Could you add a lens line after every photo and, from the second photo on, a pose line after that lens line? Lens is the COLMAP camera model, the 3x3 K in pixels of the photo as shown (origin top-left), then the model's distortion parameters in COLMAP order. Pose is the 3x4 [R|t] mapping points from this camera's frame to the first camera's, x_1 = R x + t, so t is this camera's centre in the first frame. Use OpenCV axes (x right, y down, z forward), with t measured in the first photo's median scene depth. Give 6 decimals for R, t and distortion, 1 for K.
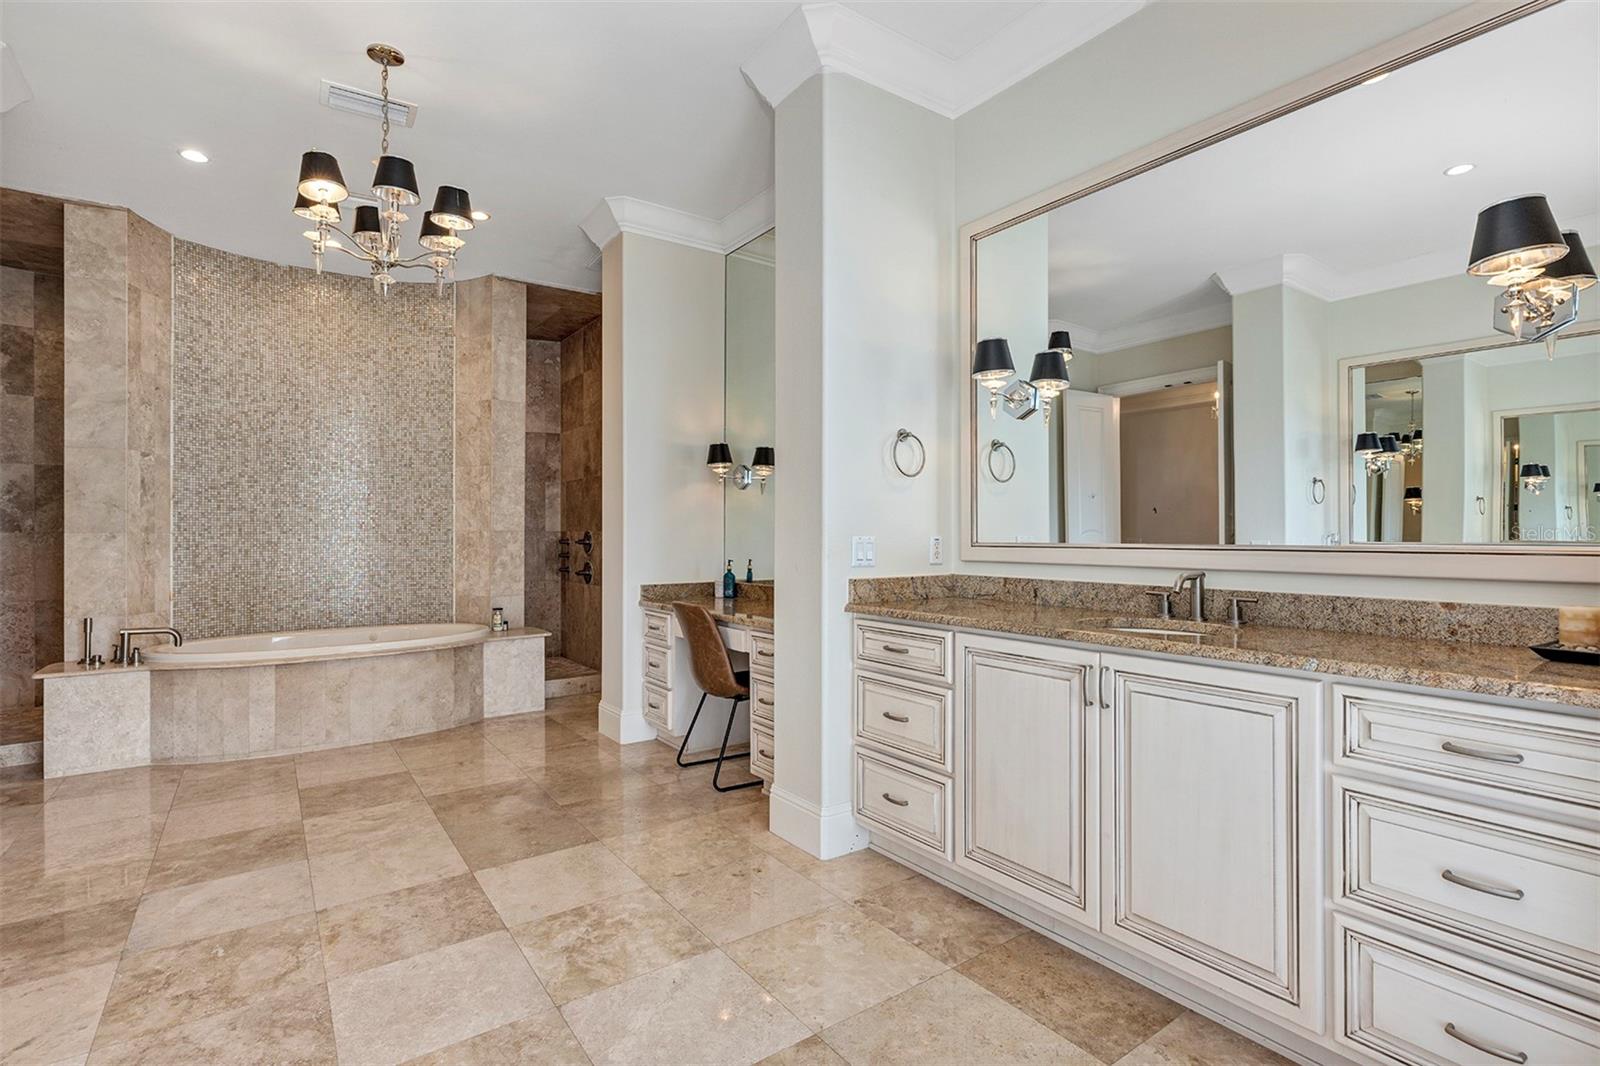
lens RADIAL K [[752.3, 0, 795.9], [0, 752.3, 531.7], [0, 0, 1]] dist [-0.008900, 0.002331]
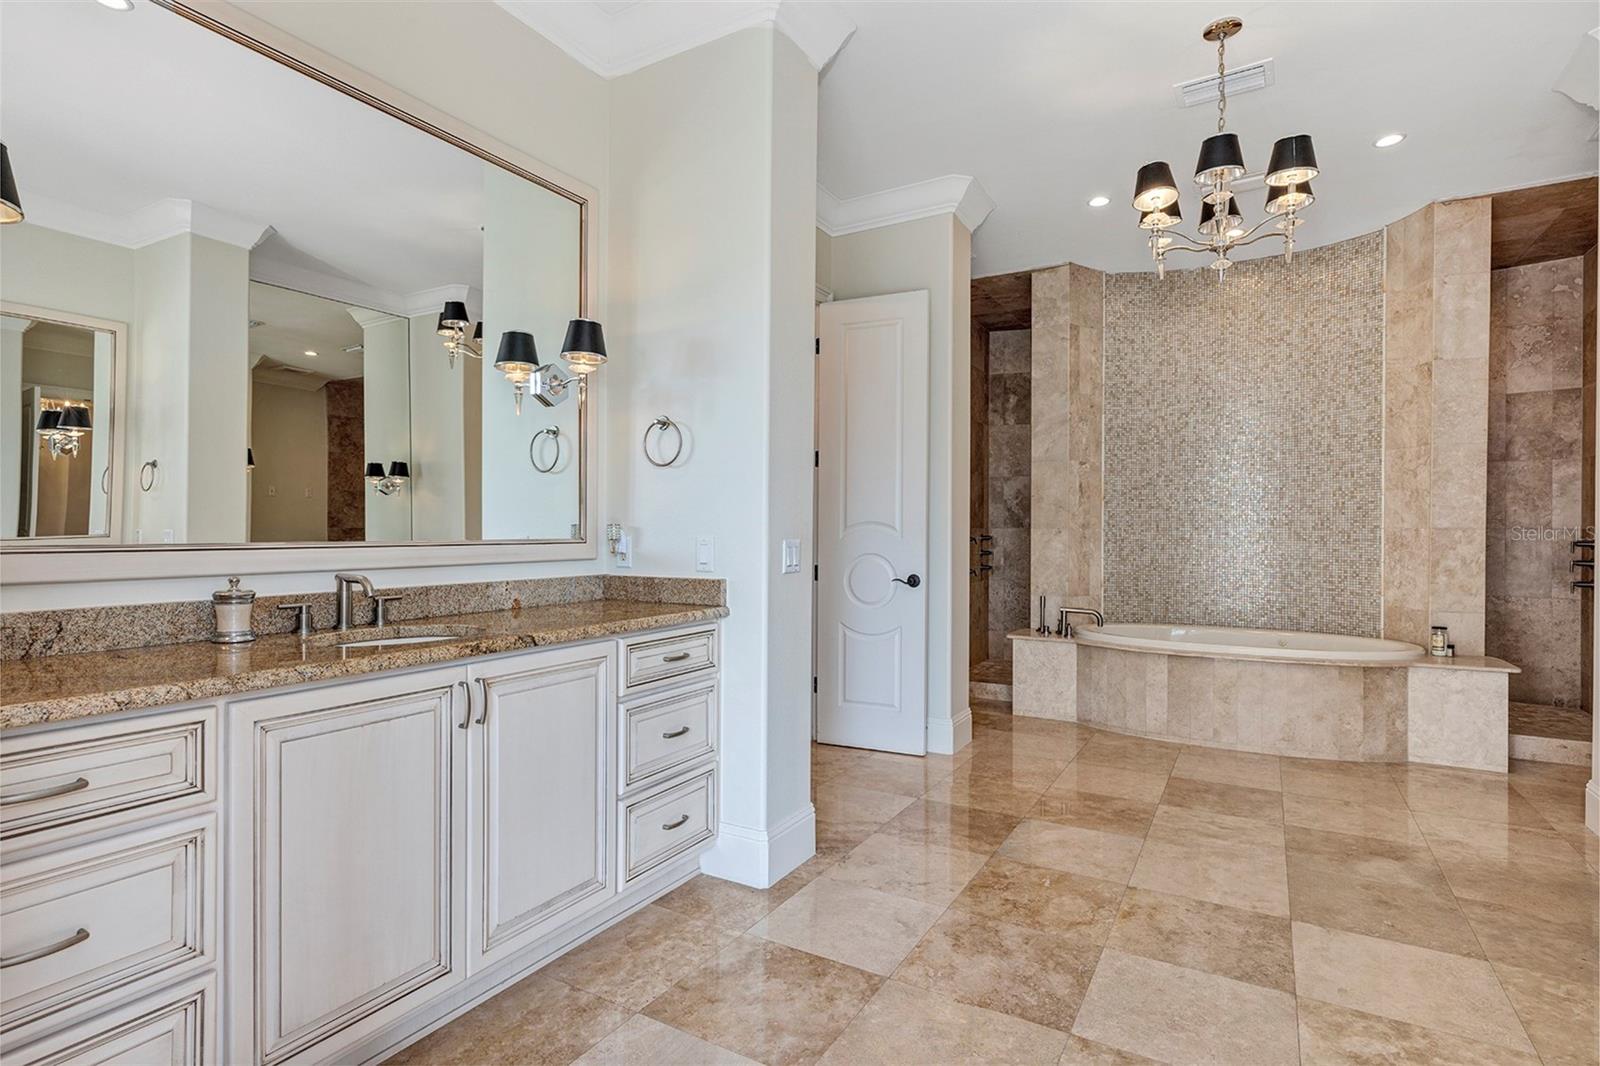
lens RADIAL K [[798.2, 0, 790.5], [0, 798.2, 529.1], [0, 0, 1]] dist [0.002705, 0.001089]
pose [[0.409426, 0.003924, -0.912335, 0.106644], [-0.003086, 0.999991, 0.002916, -0.000292], [0.912338, 0.001622, 0.409435, 0.053820]]
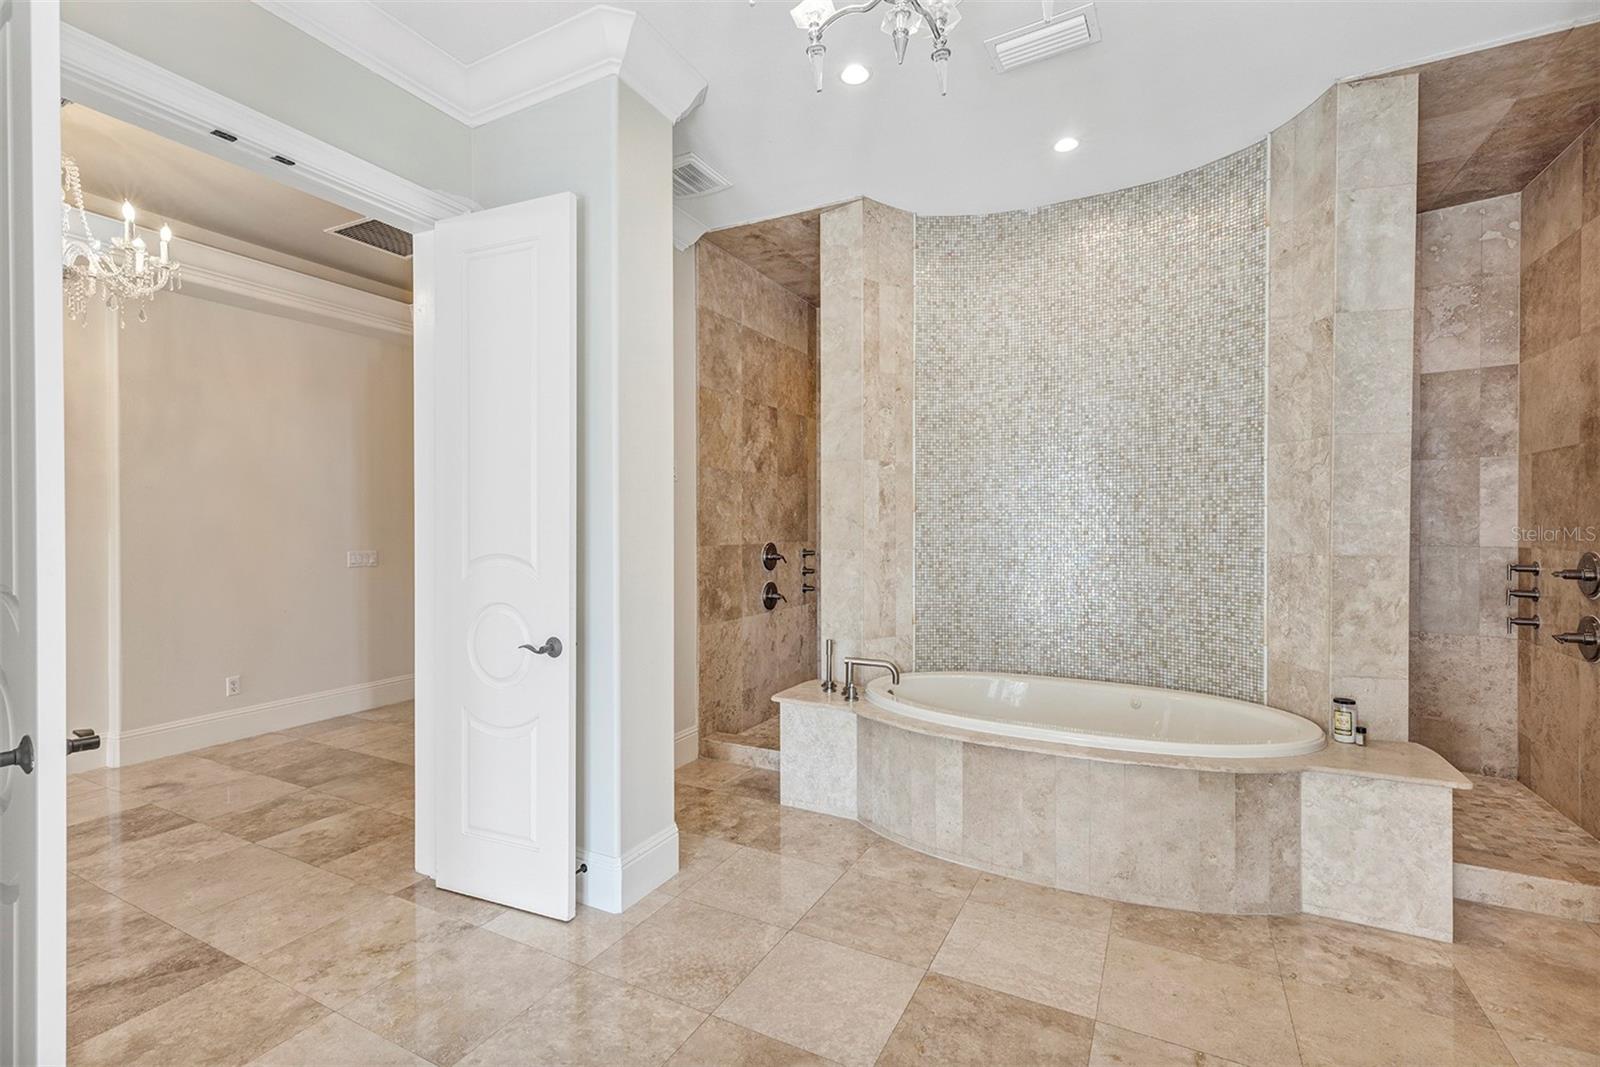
lens RADIAL K [[734.2, 0, 777.4], [0, 734.2, 528.8], [0, 0, 1]] dist [0.008865, 0.000136]
pose [[0.448176, 0.006232, -0.893924, -0.132215], [0.002366, 0.999964, 0.008158, -0.032376], [0.893942, -0.005771, 0.448145, 0.497197]]
